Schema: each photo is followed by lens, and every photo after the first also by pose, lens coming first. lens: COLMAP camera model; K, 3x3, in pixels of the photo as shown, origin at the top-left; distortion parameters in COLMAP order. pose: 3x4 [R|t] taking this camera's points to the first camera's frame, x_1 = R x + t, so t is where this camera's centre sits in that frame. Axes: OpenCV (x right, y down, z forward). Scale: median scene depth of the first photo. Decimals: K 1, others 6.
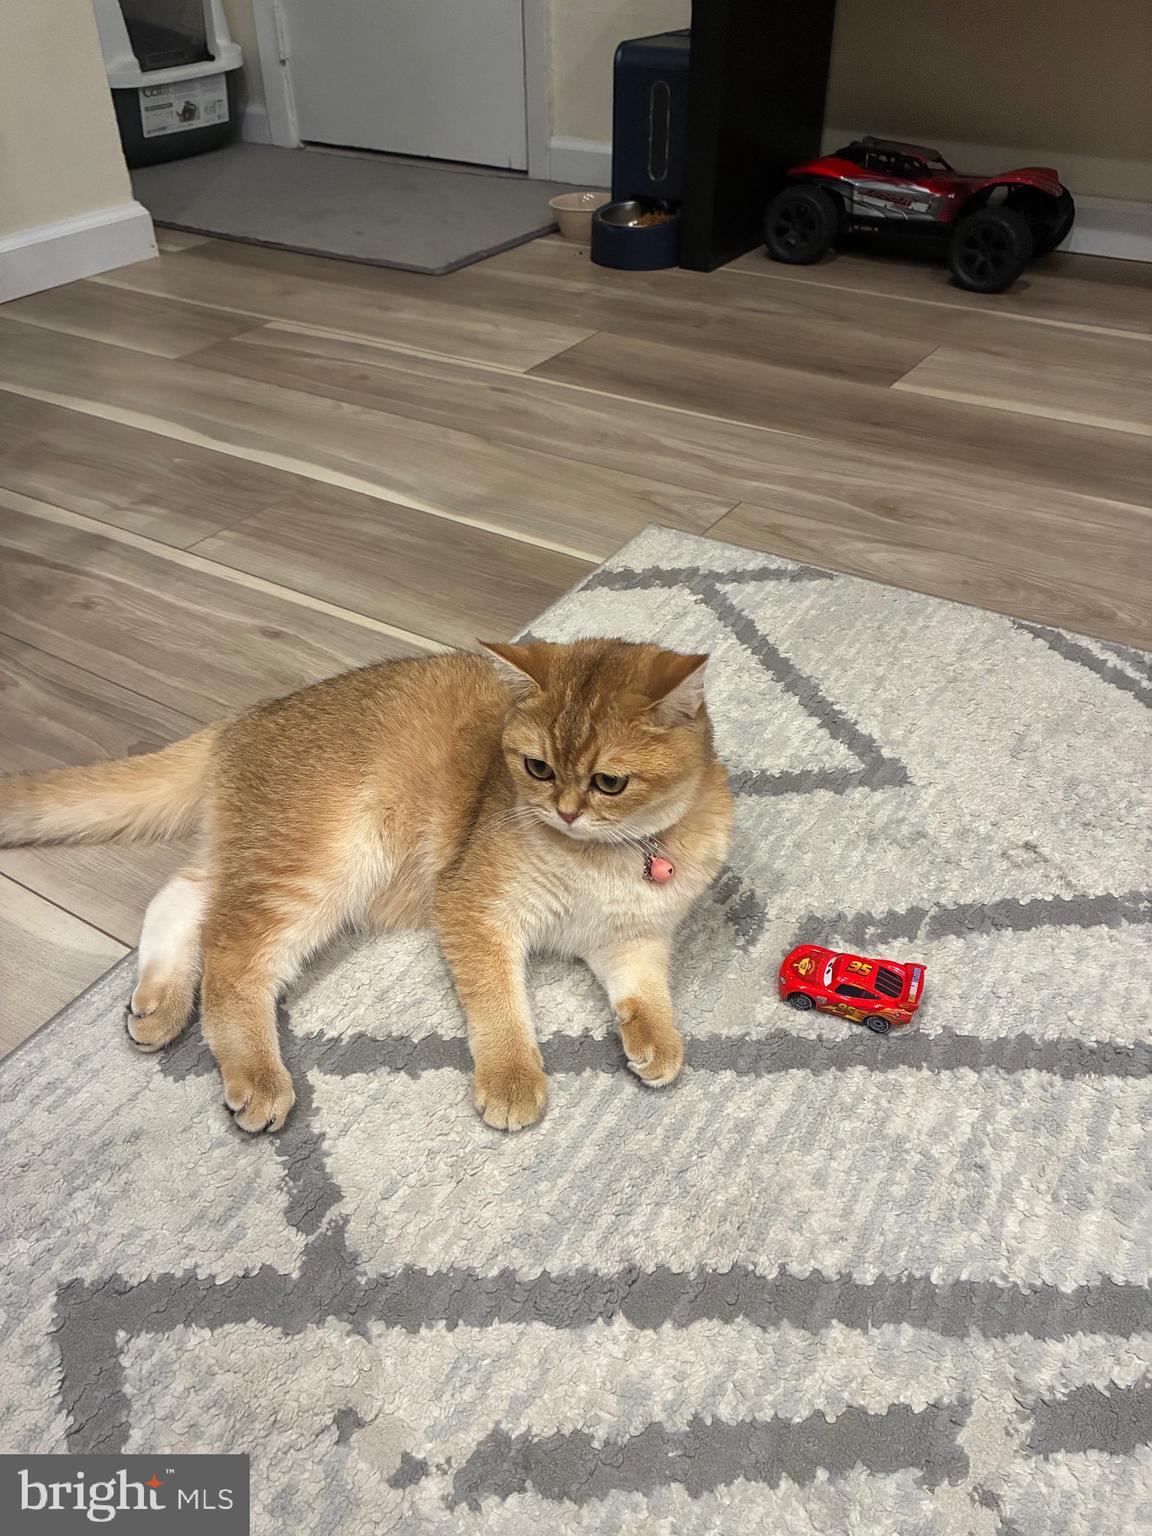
lens RADIAL K [[1160.9, 0, 579.8], [0, 1160.9, 775.6], [0, 0, 1]] dist [0.060487, -0.067006]
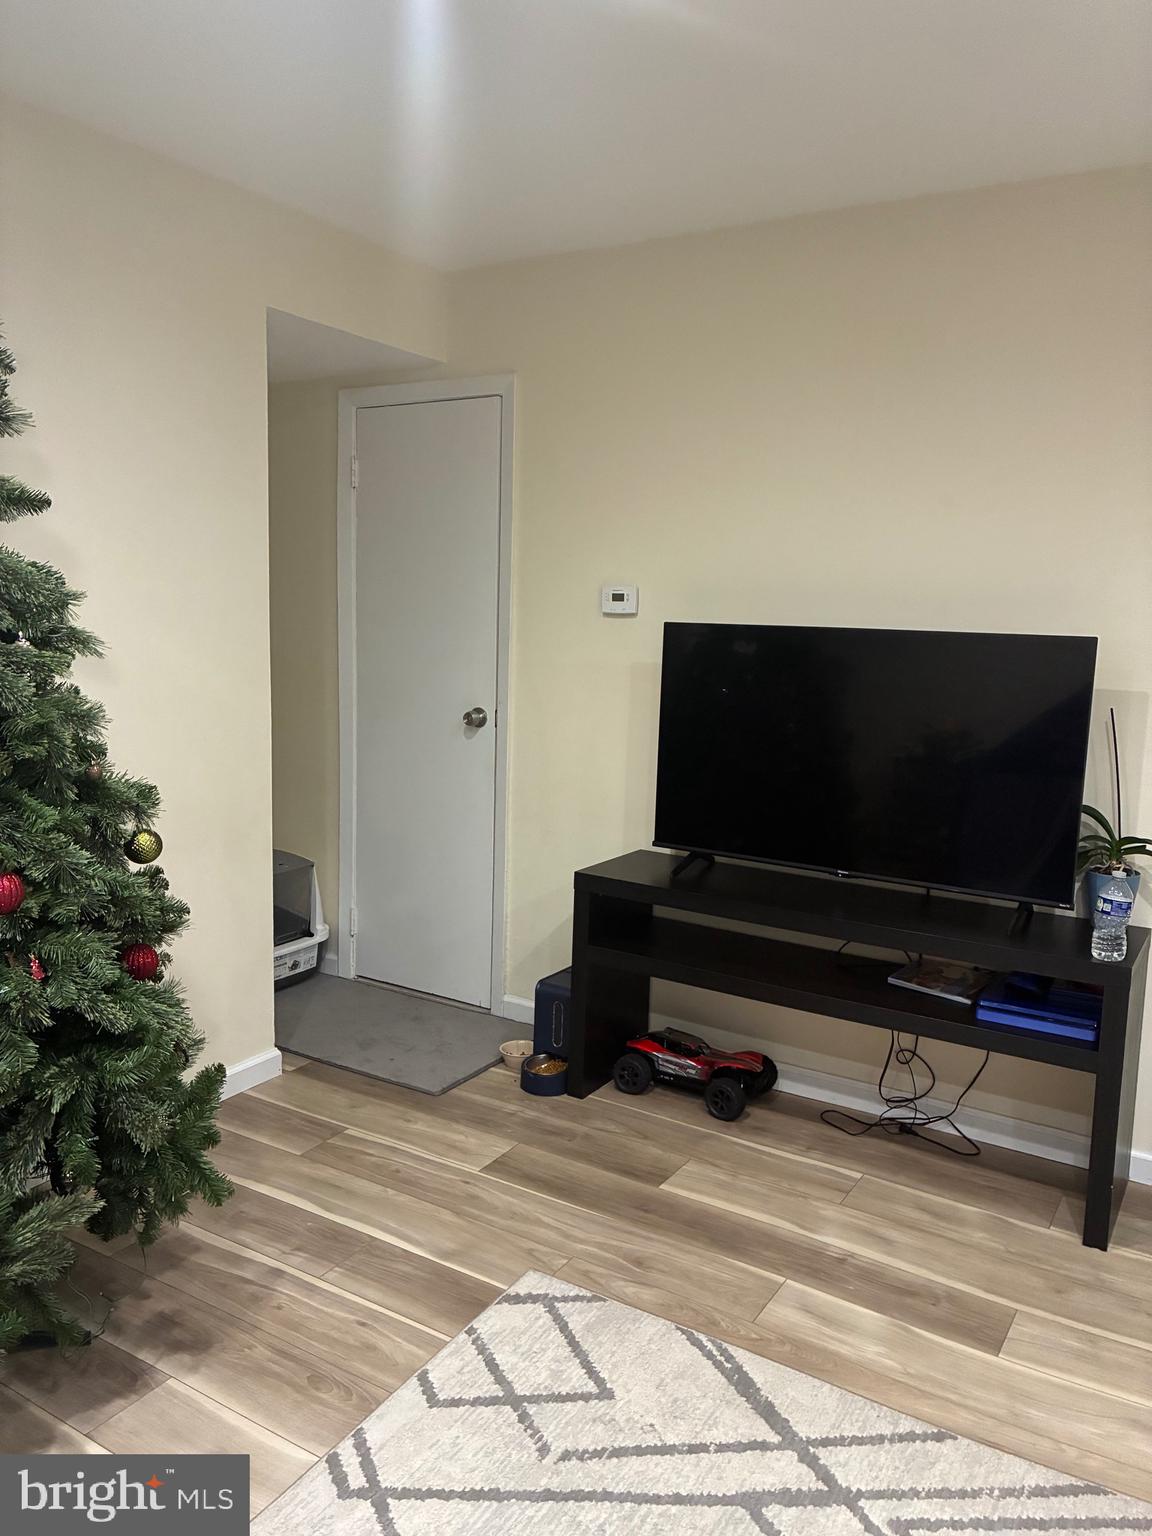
lens RADIAL K [[1160.9, 0, 580.7], [0, 1160.9, 777.4], [0, 0, 1]] dist [0.060487, -0.067006]
pose [[0.998852, 0.038588, 0.028382, 0.054998], [-0.019506, 0.868811, -0.494760, 0.068619], [-0.043751, 0.493638, 0.868566, -1.338204]]
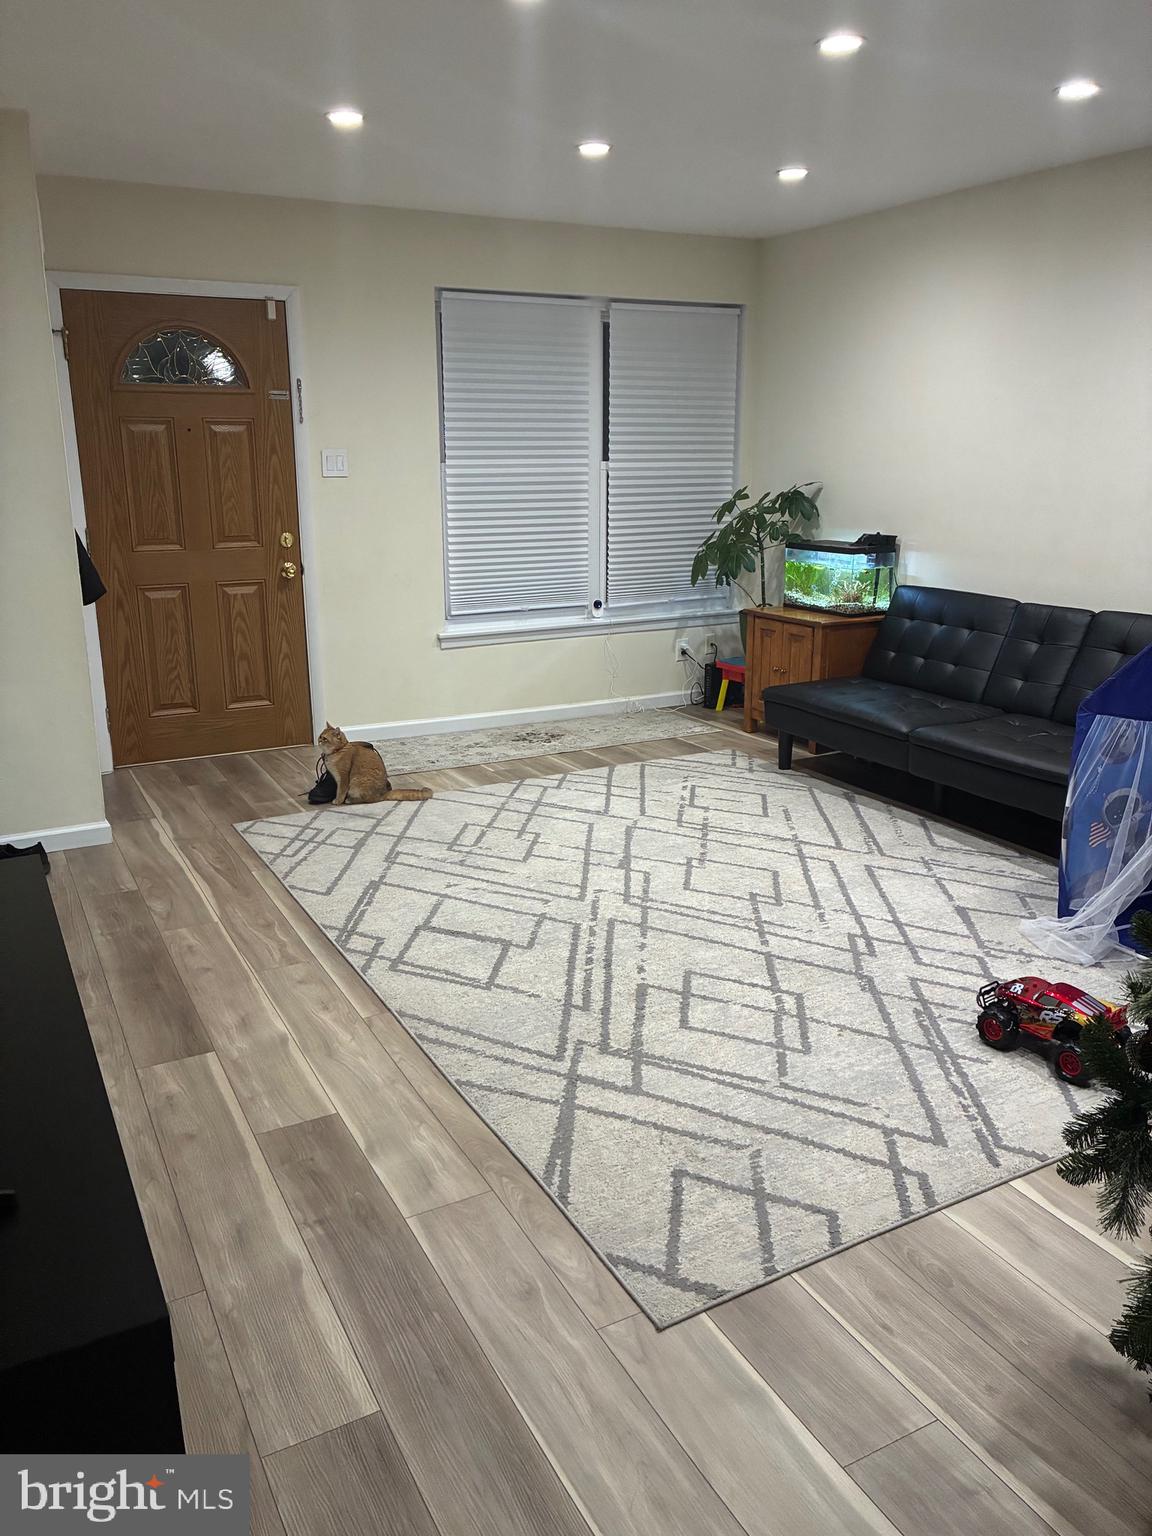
lens RADIAL K [[1160.9, 0, 565.8], [0, 1160.9, 755.4], [0, 0, 1]] dist [0.060487, -0.067006]
pose [[-0.869456, -0.110484, 0.481497, -0.538773], [0.319557, 0.617507, 0.718727, -1.954026], [-0.376736, 0.778767, -0.501589, 1.215153]]
